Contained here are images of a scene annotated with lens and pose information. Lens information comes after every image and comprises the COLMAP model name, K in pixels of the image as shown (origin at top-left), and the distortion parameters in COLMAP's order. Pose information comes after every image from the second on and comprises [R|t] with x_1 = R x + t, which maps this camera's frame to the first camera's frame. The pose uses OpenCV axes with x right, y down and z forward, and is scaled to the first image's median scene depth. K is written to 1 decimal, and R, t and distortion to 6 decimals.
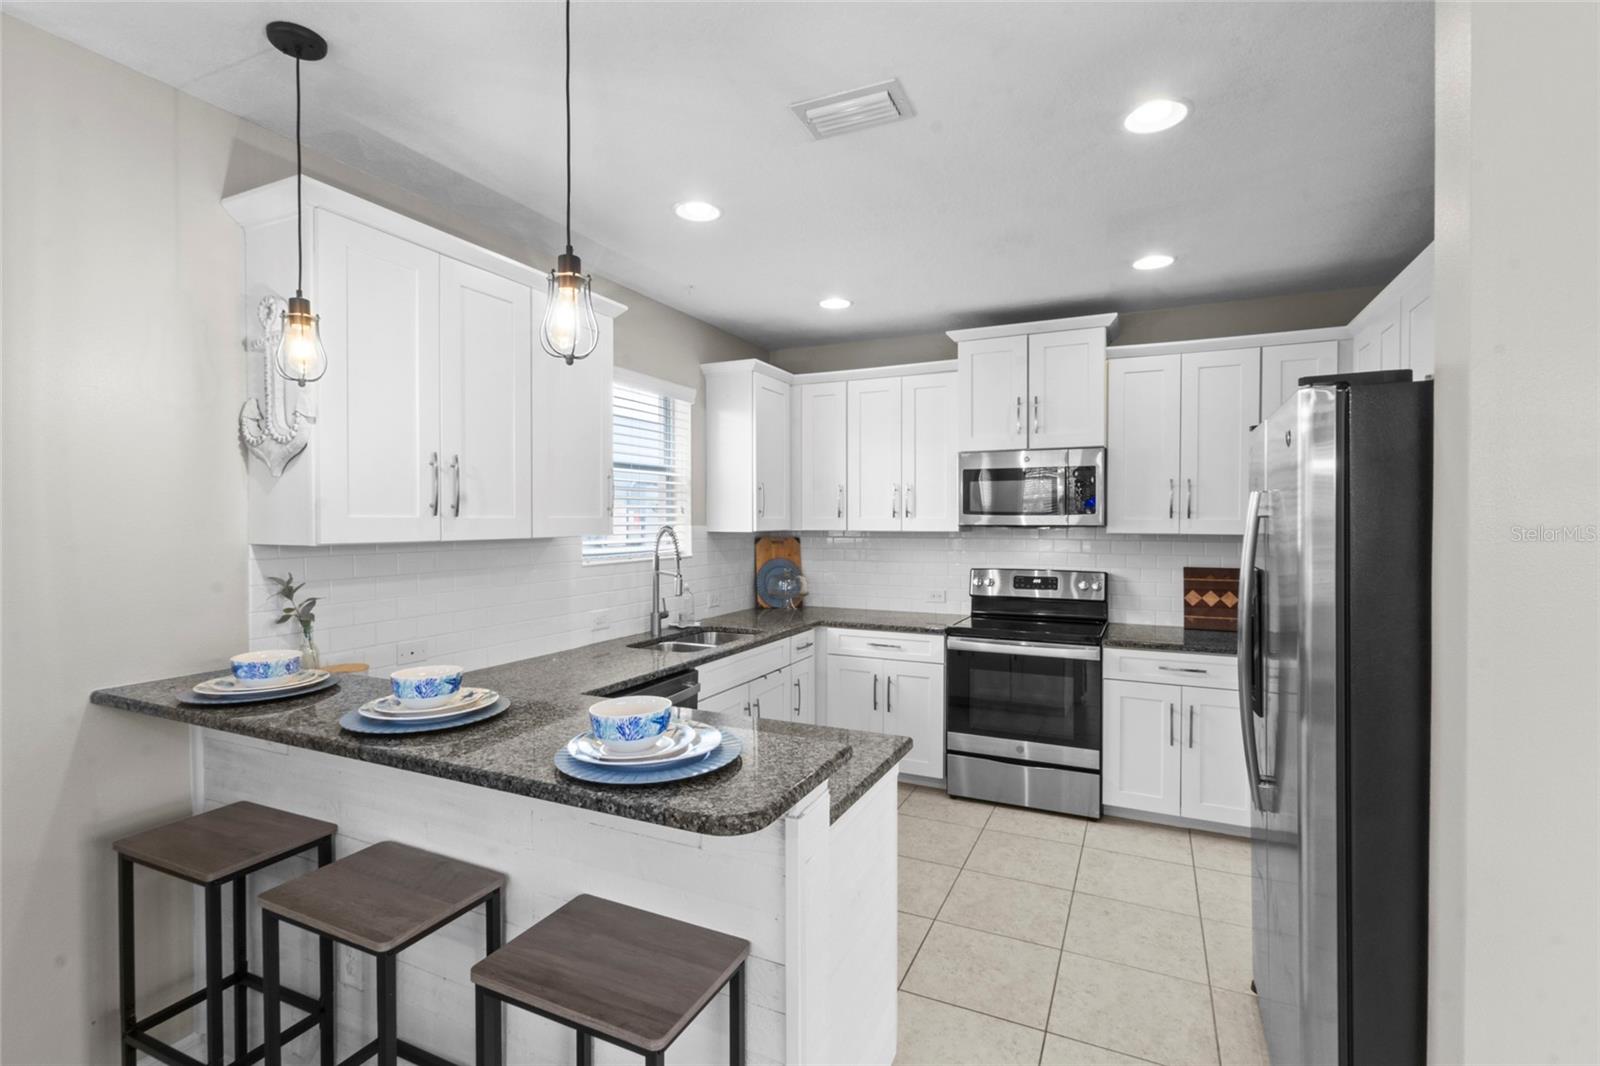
lens RADIAL K [[741.3, 0, 796.6], [0, 741.3, 526.2], [0, 0, 1]] dist [-0.000199, 0.003598]
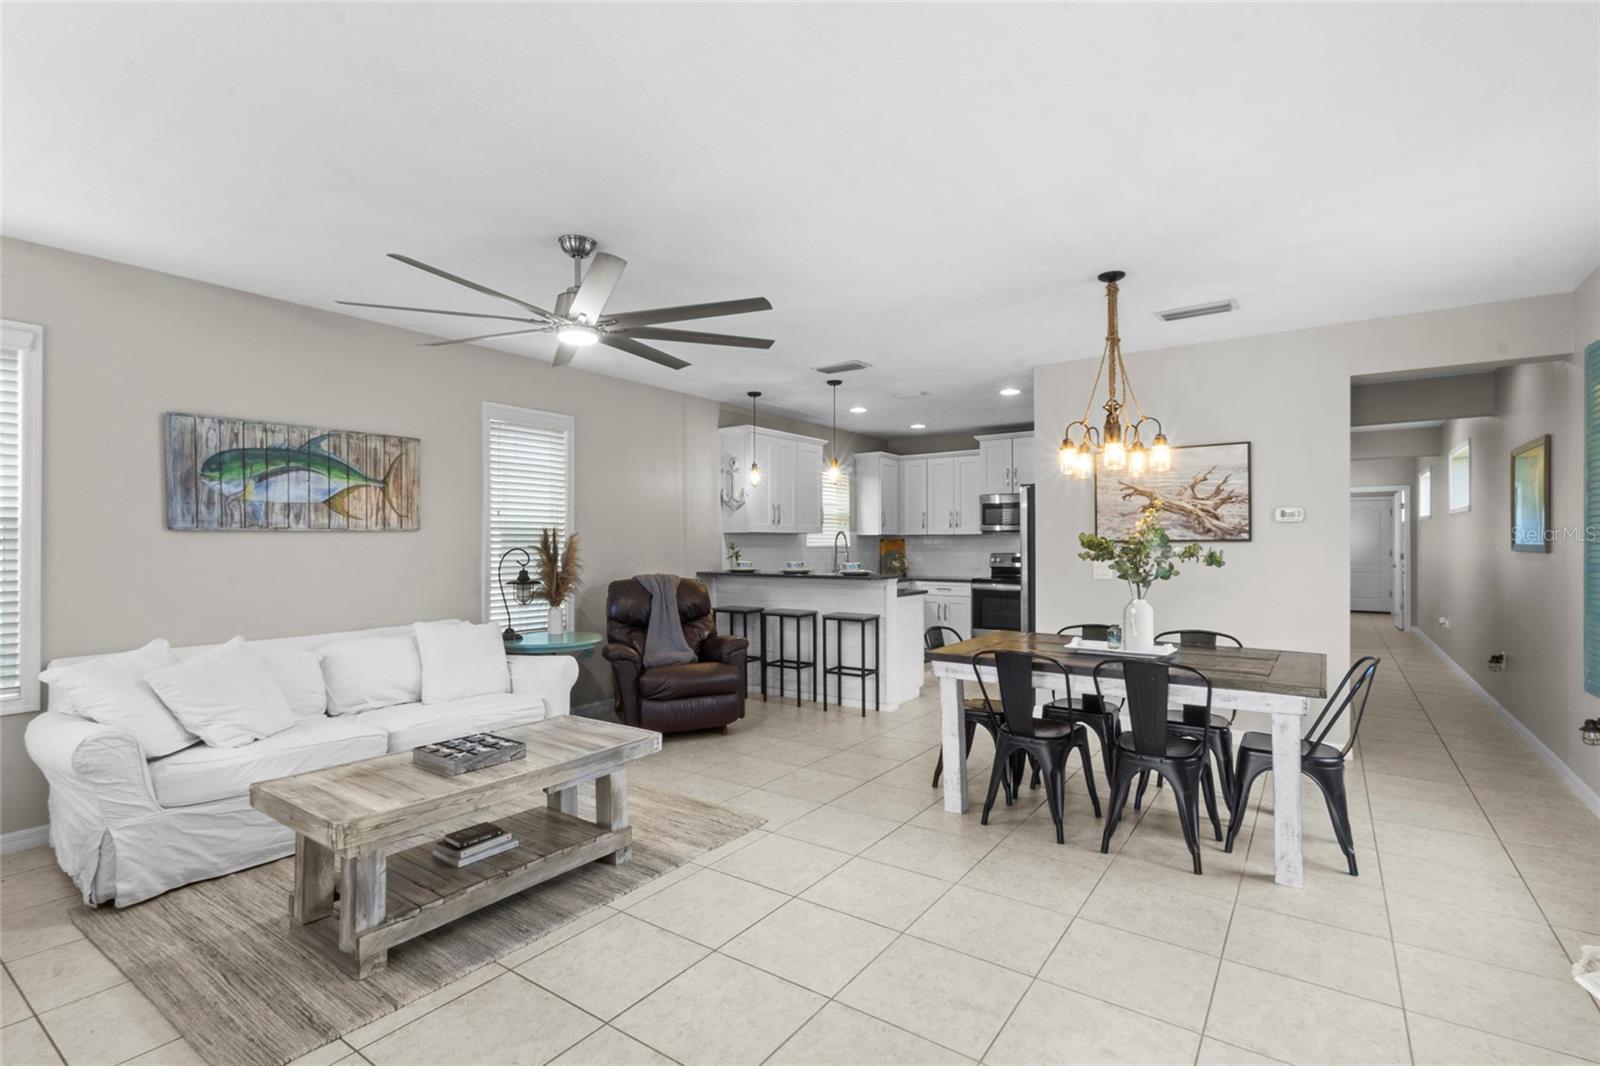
lens RADIAL K [[741.3, 0, 791.8], [0, 741.3, 542.5], [0, 0, 1]] dist [-0.000199, 0.003598]
pose [[0.984154, -0.003293, -0.177284, 0.074753], [0.001224, 0.999930, -0.011778, 0.059518], [0.177310, 0.011375, 0.984089, -1.198692]]
